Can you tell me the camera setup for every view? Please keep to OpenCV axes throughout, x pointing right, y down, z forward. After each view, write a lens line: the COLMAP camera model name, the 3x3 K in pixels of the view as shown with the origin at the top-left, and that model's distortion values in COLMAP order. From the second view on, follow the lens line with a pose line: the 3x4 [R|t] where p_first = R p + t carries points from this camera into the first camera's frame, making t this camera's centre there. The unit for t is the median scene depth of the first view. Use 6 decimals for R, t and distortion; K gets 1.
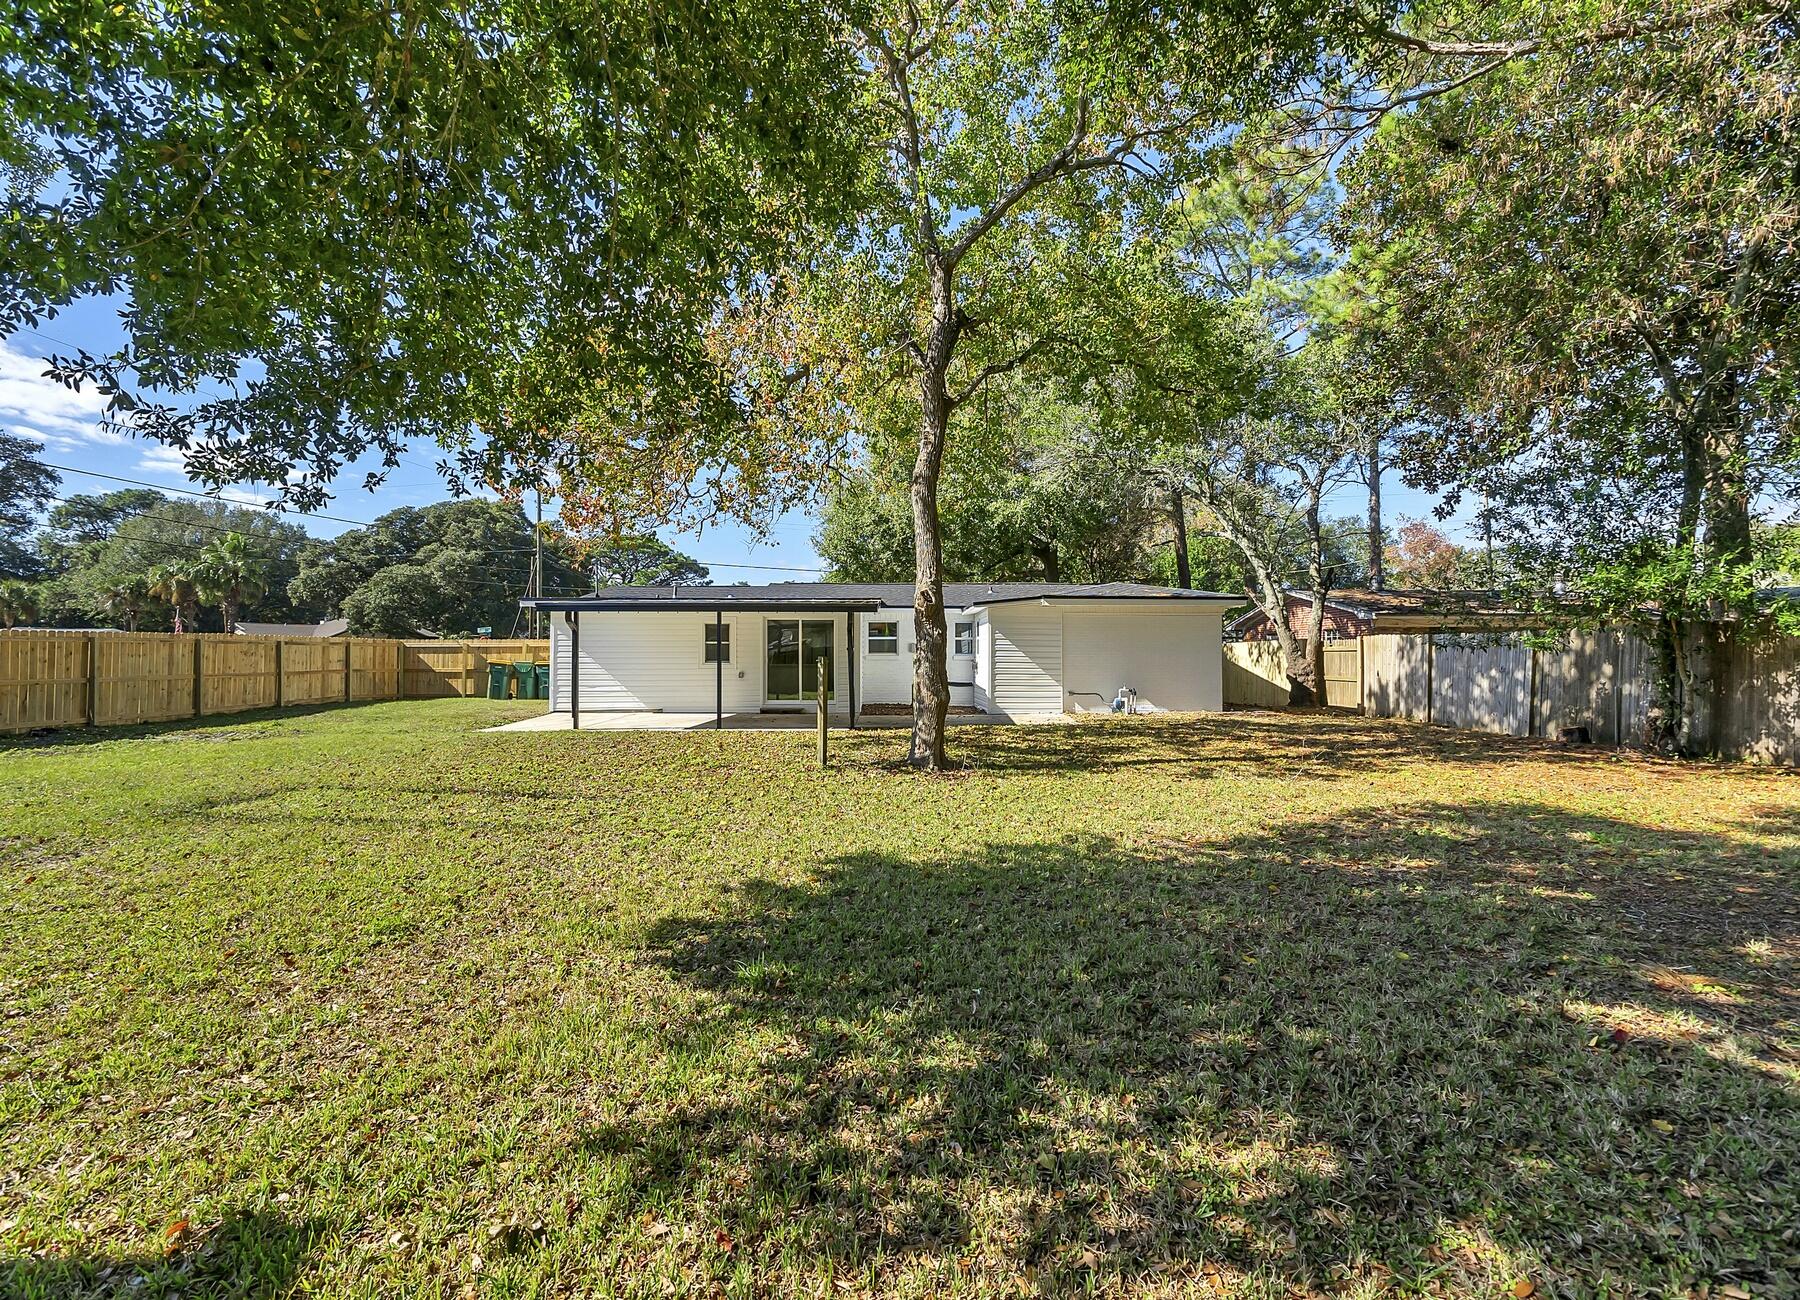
lens RADIAL K [[798.6, 0, 900.0], [0, 798.6, 650.0], [0, 0, 1]] dist [-0.000077, -0.000427]
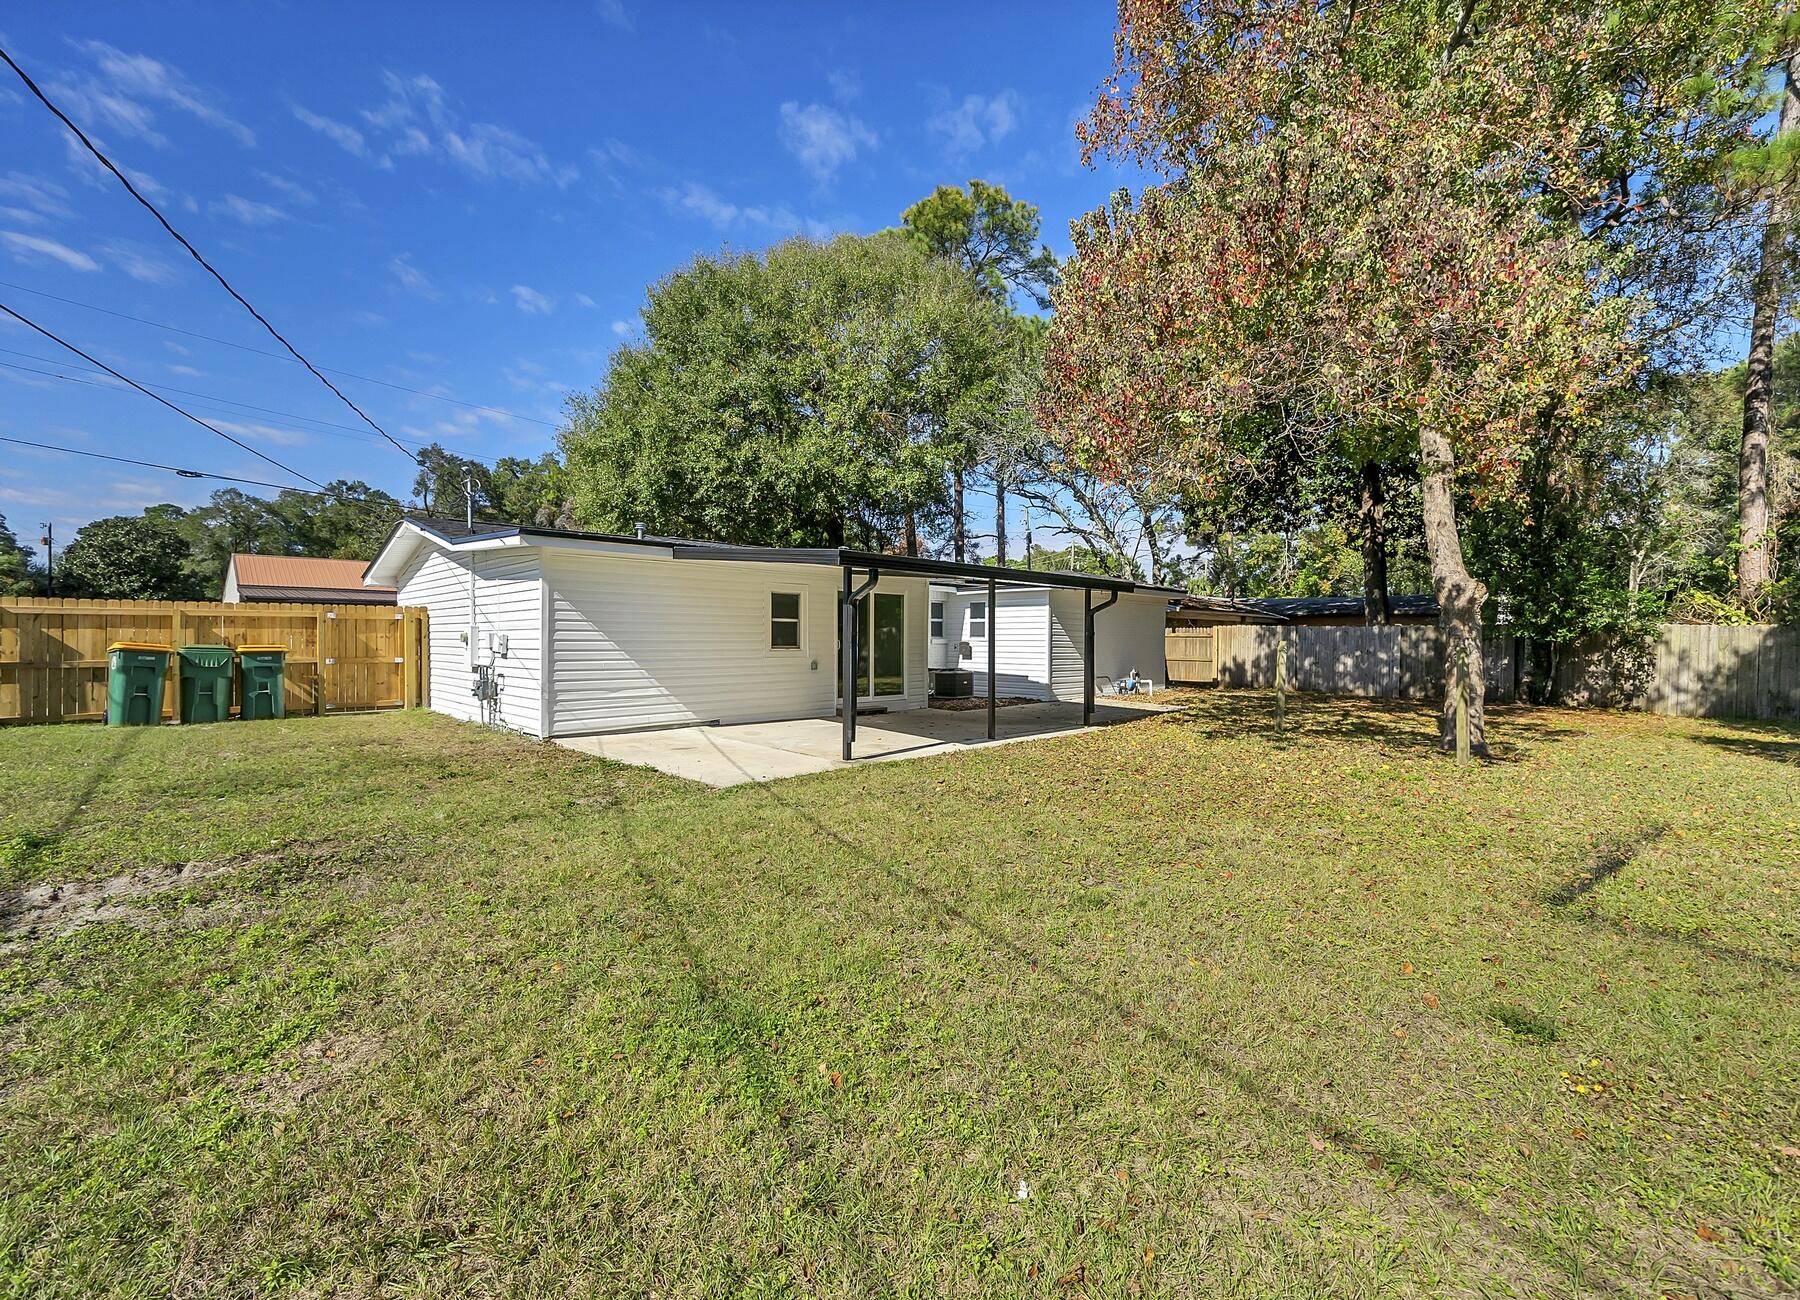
lens RADIAL K [[779.0, 0, 909.0], [0, 779.0, 645.3], [0, 0, 1]] dist [-0.001933, -0.000580]
pose [[0.712808, -0.002574, 0.701354, -0.703620], [-0.013733, 0.999750, 0.017625, -0.000574], [-0.701225, -0.022195, 0.712595, 0.484196]]
